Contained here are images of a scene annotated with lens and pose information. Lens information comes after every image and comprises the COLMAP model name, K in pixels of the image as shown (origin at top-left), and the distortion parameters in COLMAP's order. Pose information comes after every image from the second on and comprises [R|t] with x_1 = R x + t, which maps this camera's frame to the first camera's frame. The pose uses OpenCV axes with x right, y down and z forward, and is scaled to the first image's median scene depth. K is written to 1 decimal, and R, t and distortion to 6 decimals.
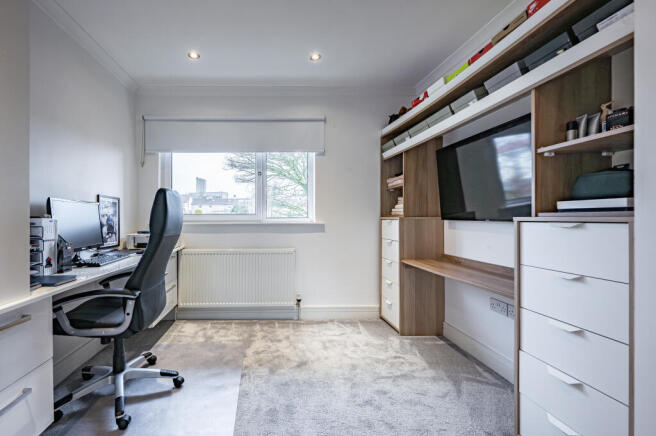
lens RADIAL K [[267.5, 0, 330.3], [0, 267.5, 225.8], [0, 0, 1]] dist [-0.001292, -0.000677]
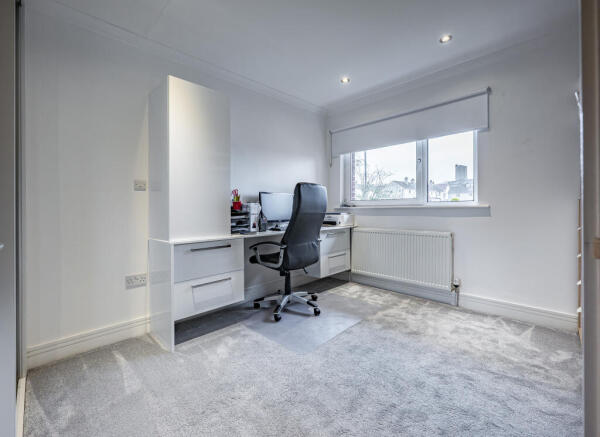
lens RADIAL K [[257.2, 0, 323.6], [0, 257.2, 211.6], [0, 0, 1]] dist [0.002521, 0.000210]
pose [[0.737273, 0.001392, -0.675593, 0.219130], [-0.000502, 0.999999, 0.001513, 0.011726], [0.675595, -0.000776, 0.737273, -0.017399]]
